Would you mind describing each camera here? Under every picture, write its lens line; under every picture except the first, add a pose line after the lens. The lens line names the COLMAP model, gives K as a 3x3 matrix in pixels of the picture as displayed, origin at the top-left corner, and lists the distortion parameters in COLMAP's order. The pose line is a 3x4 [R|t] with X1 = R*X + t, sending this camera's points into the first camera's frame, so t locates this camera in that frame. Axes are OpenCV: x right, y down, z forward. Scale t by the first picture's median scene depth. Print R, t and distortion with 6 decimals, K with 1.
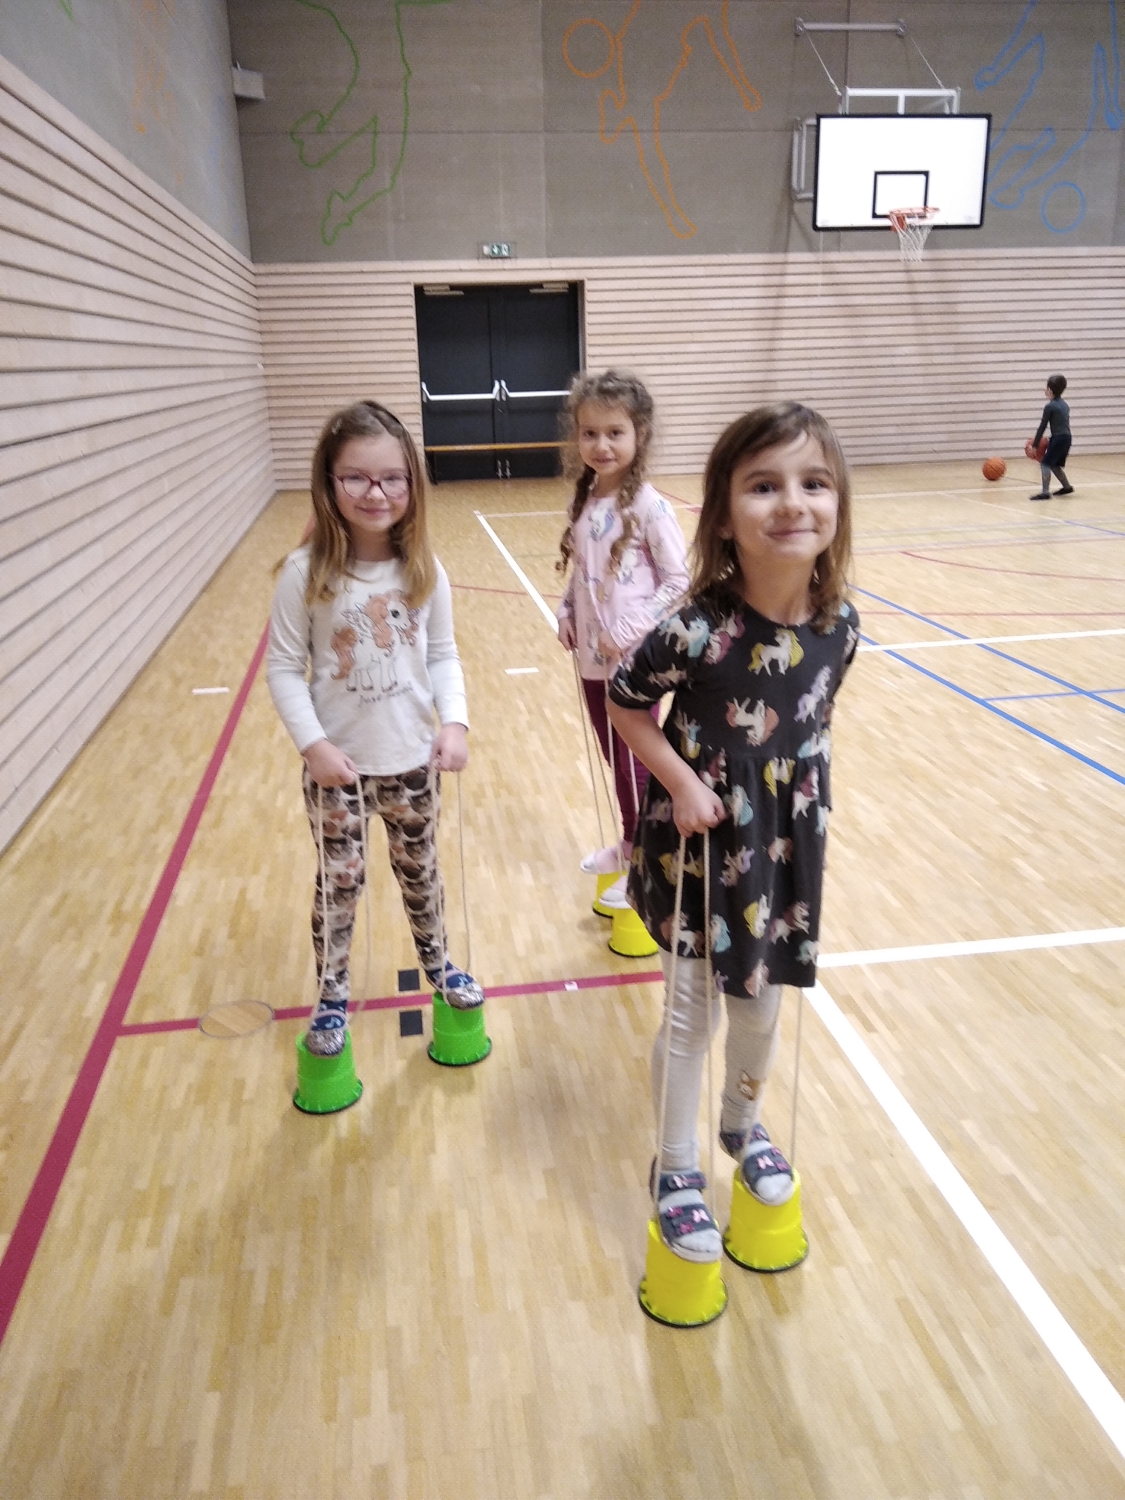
lens RADIAL K [[1189.4, 0, 562.5], [0, 1189.4, 750.0], [0, 0, 1]] dist [0.095302, -0.153322]
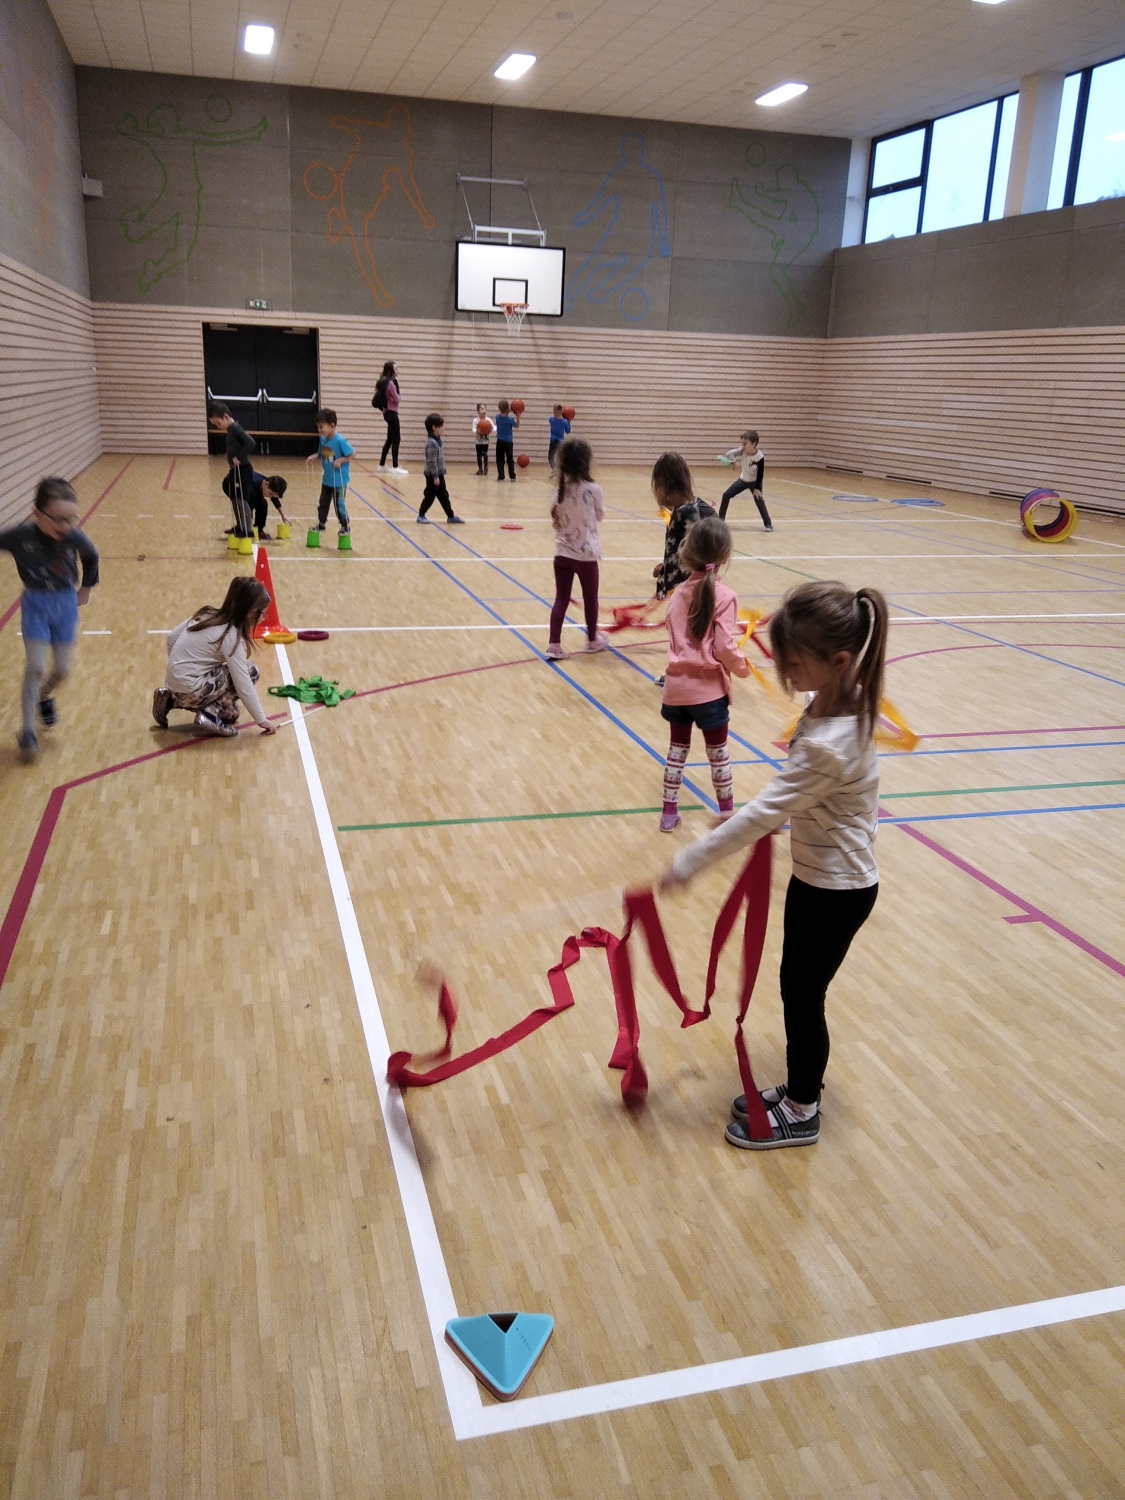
lens RADIAL K [[1189.4, 0, 562.5], [0, 1189.4, 750.0], [0, 0, 1]] dist [0.095302, -0.153322]
pose [[0.990205, 0.023819, 0.137574, 0.129720], [-0.021662, 0.999618, -0.017157, 0.167308], [-0.137930, 0.014009, 0.990343, -0.557303]]
